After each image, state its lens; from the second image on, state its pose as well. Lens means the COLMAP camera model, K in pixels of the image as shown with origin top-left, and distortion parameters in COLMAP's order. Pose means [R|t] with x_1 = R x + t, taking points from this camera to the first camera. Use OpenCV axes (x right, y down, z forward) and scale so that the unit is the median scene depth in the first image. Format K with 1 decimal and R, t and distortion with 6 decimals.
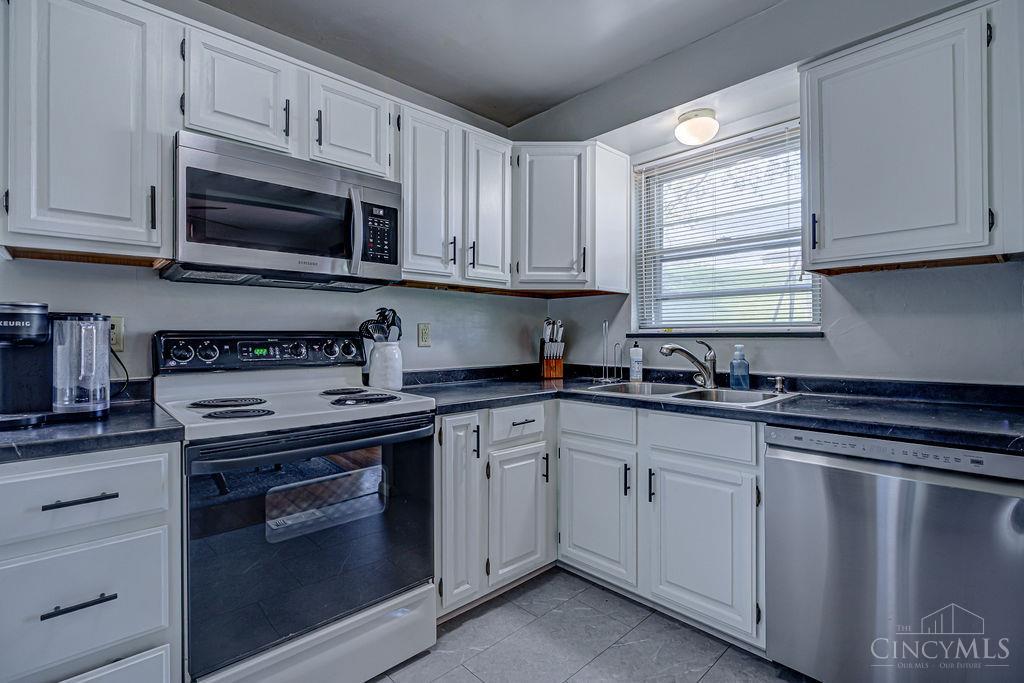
lens RADIAL K [[476.8, 0, 513.8], [0, 476.8, 337.0], [0, 0, 1]] dist [-0.004558, -0.000678]
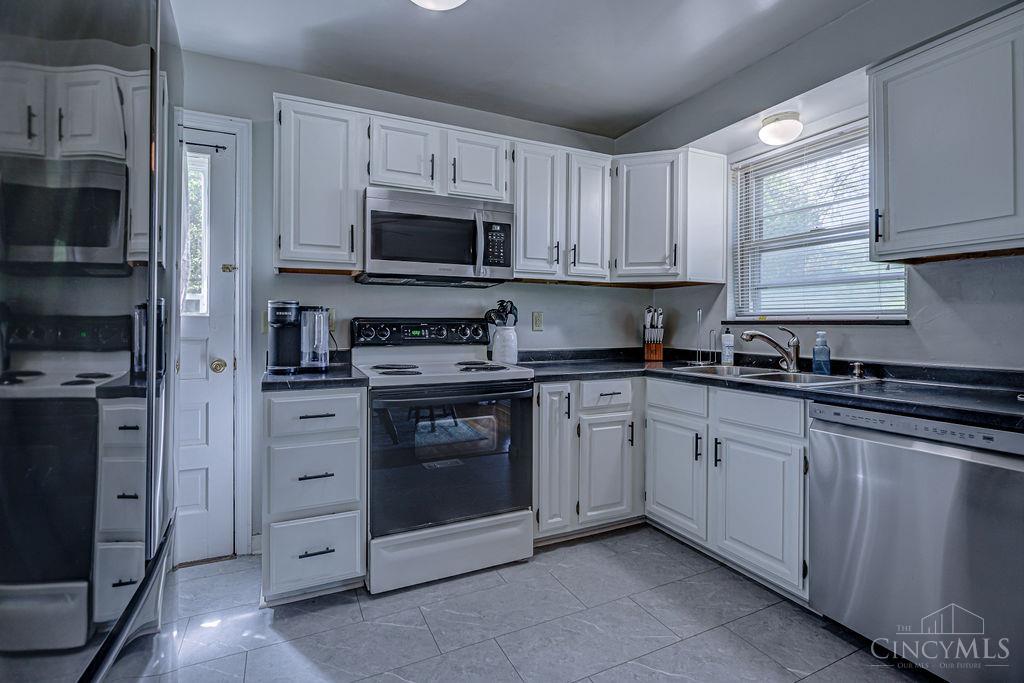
lens RADIAL K [[477.8, 0, 512.7], [0, 477.8, 323.6], [0, 0, 1]] dist [-0.003588, -0.000669]
pose [[0.951493, 0.005869, -0.307613, 0.166880], [-0.005839, 0.999982, 0.001016, 0.001322], [0.307614, 0.000830, 0.951511, -0.243616]]
